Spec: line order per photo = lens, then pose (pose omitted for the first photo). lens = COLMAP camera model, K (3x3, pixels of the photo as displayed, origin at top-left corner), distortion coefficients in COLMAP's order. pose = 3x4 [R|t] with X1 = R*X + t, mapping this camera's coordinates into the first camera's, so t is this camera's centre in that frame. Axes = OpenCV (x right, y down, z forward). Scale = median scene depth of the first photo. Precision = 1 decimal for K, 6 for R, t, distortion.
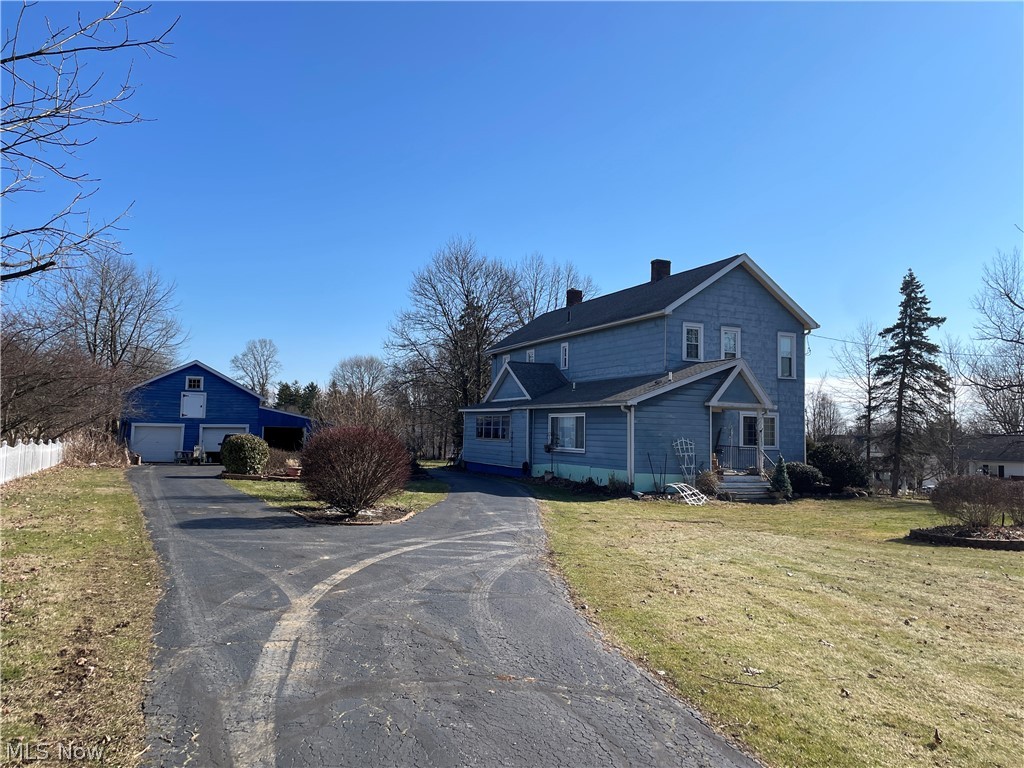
lens RADIAL K [[778.0, 0, 512.5], [0, 778.0, 380.3], [0, 0, 1]] dist [0.062464, -0.060355]
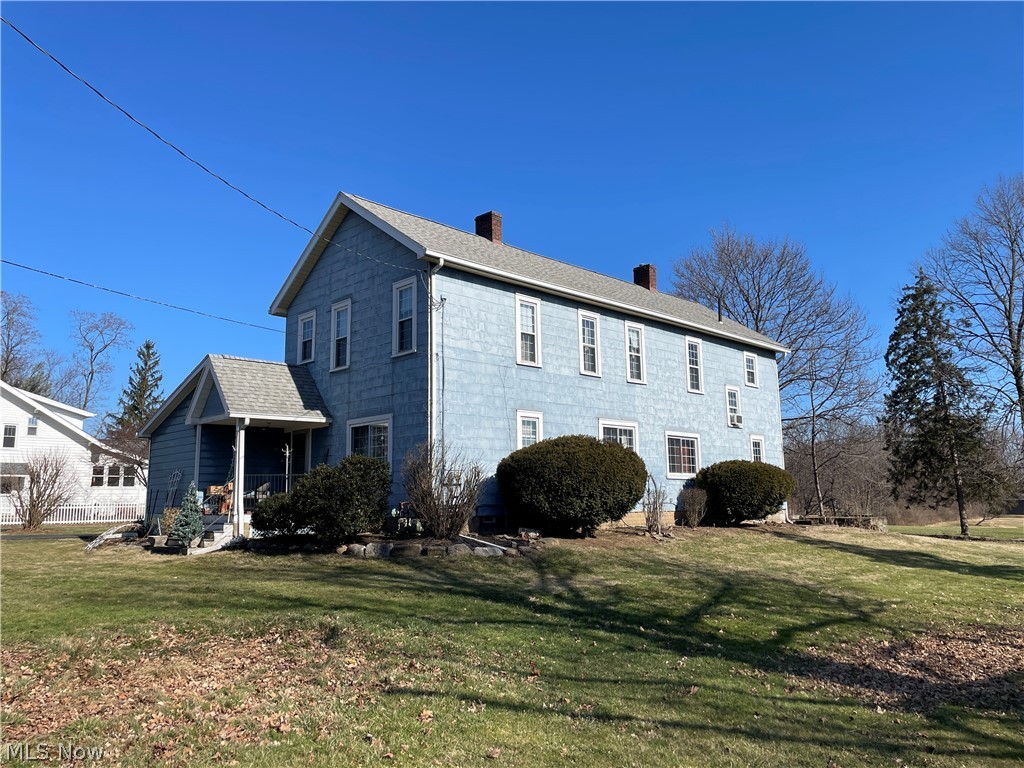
lens RADIAL K [[778.0, 0, 503.4], [0, 778.0, 378.3], [0, 0, 1]] dist [0.062464, -0.060355]
pose [[0.332554, -0.178817, -0.925976, 0.908534], [0.083635, 0.983583, -0.159905, 0.115368], [0.939368, -0.024267, 0.342050, 0.854098]]
